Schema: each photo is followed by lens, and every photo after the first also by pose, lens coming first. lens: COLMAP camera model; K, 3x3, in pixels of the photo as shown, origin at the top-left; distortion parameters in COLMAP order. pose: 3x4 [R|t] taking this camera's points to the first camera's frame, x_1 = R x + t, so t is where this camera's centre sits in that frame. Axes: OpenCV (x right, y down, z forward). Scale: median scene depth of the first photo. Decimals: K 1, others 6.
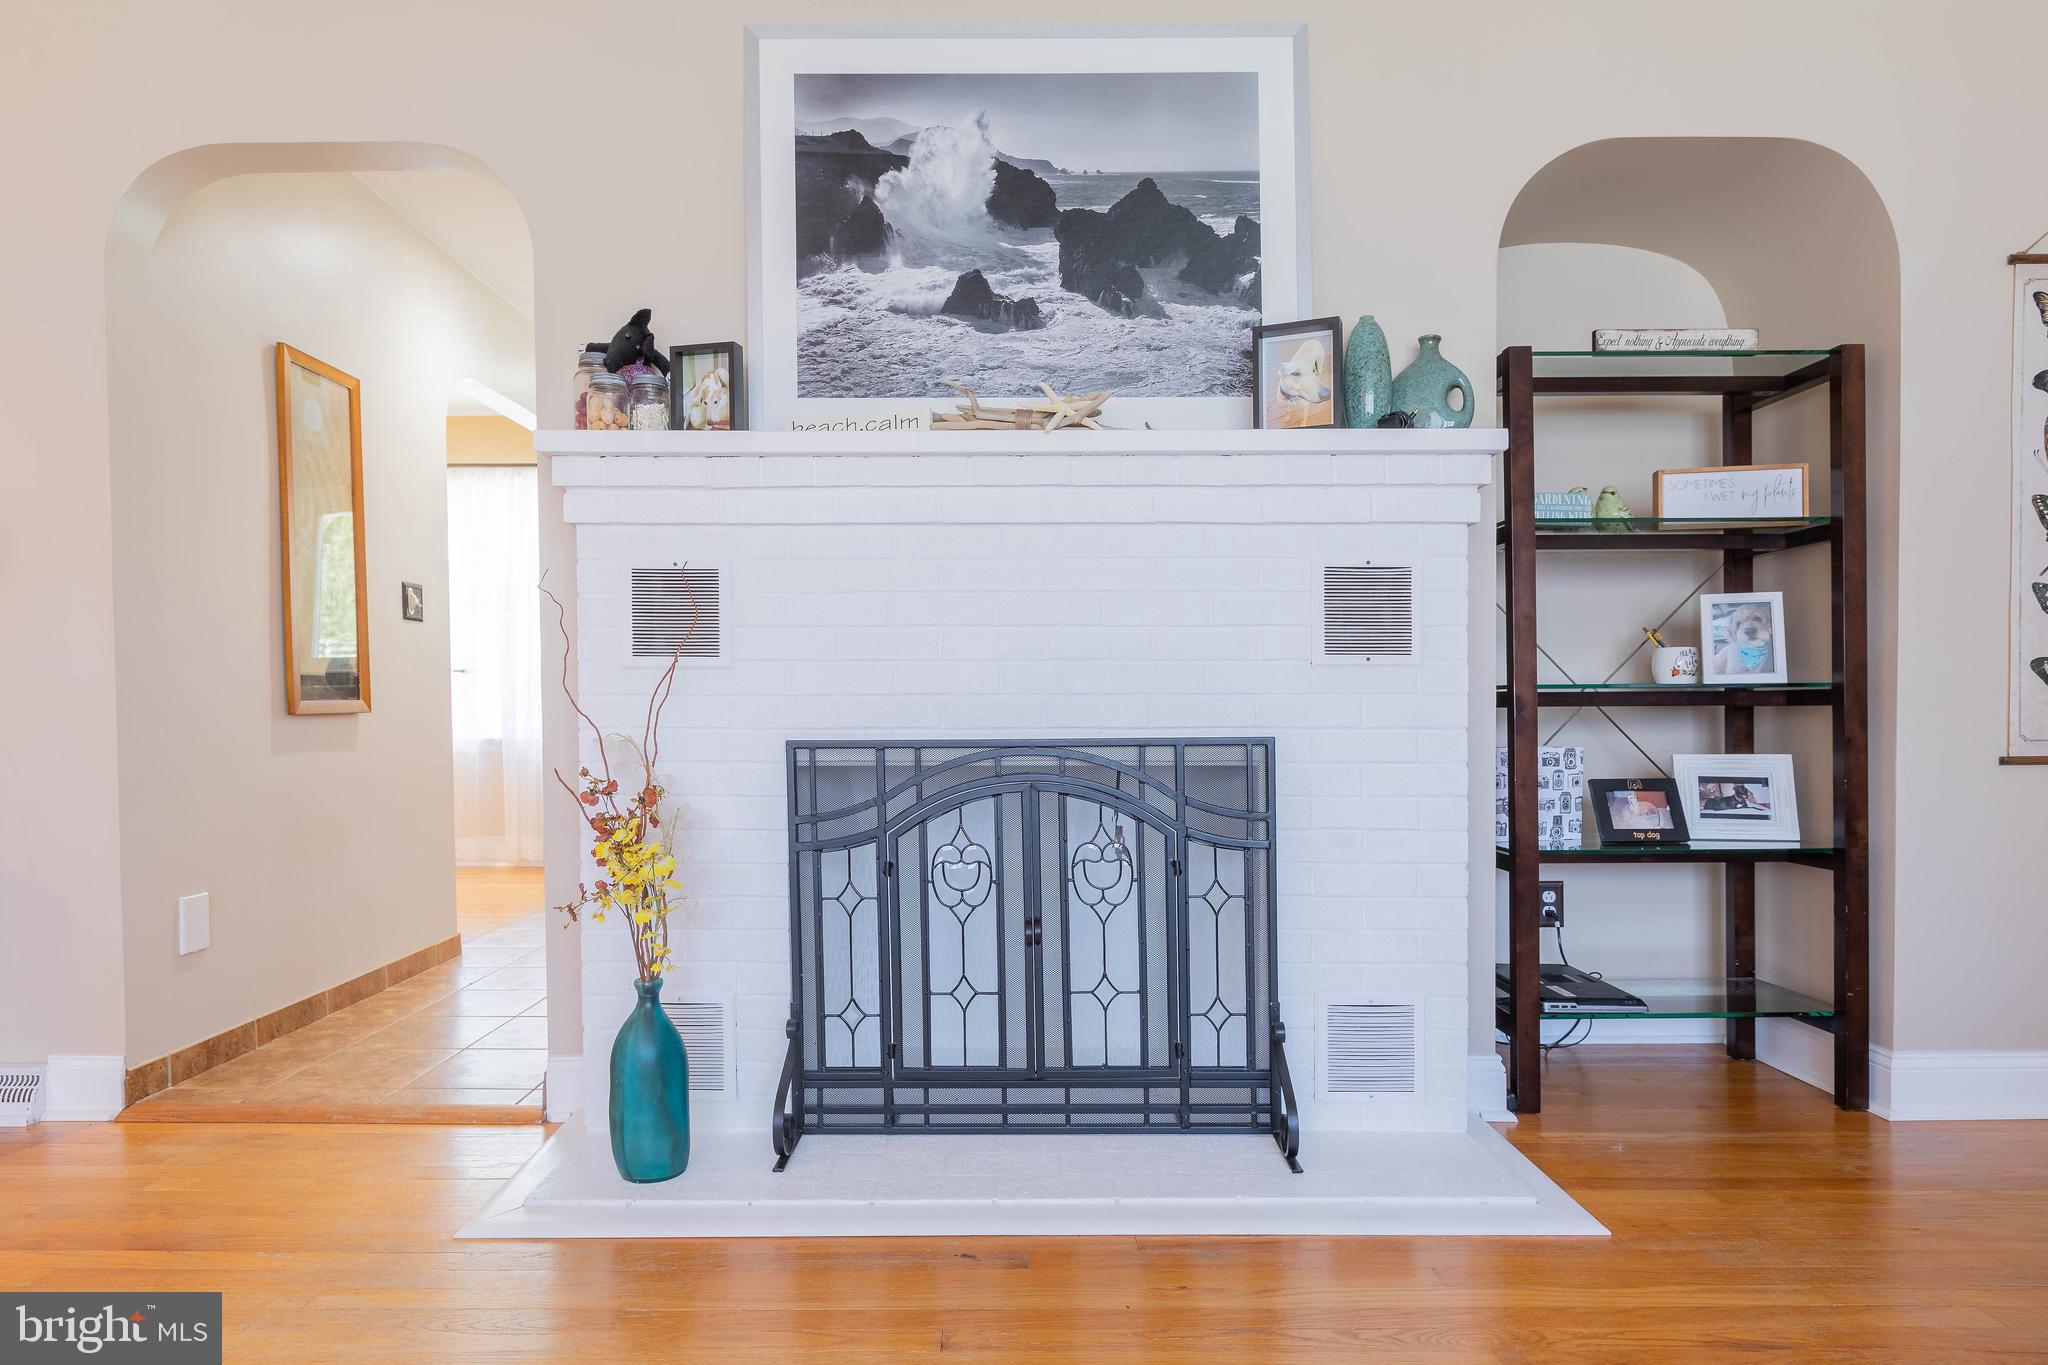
lens RADIAL K [[1170.0, 0, 1035.6], [0, 1170.0, 729.7], [0, 0, 1]] dist [0.002085, -0.002151]
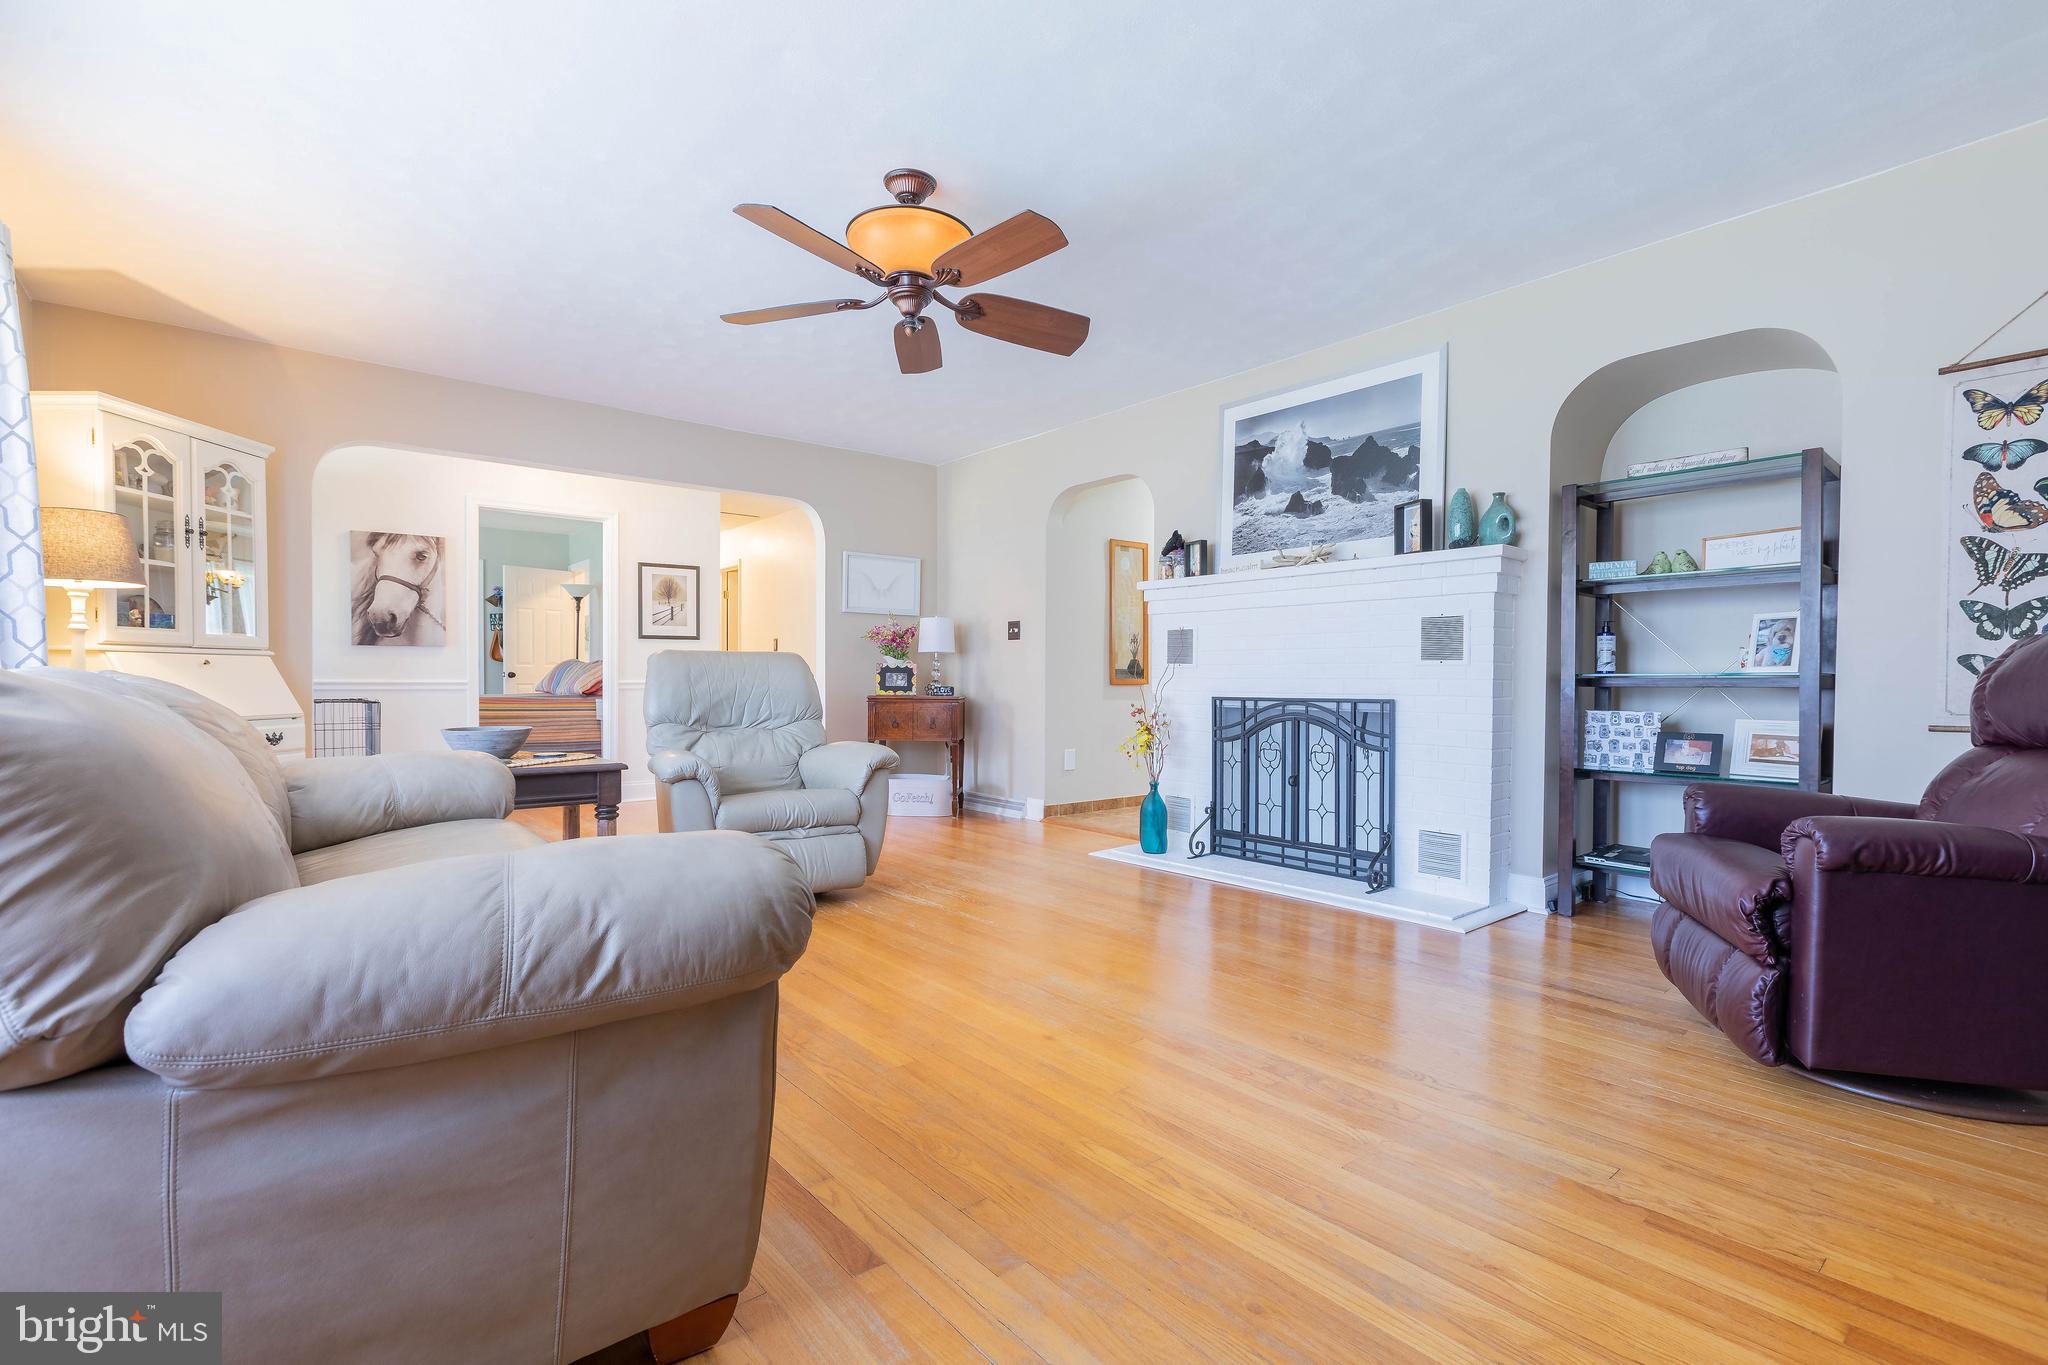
lens RADIAL K [[916.9, 0, 1024.4], [0, 916.9, 686.4], [0, 0, 1]] dist [0.002420, -0.000135]
pose [[0.645271, 0.010110, -0.763887, 0.975079], [-0.024025, 0.999686, -0.007063, 0.010217], [0.763576, 0.022910, 0.645311, -0.547473]]
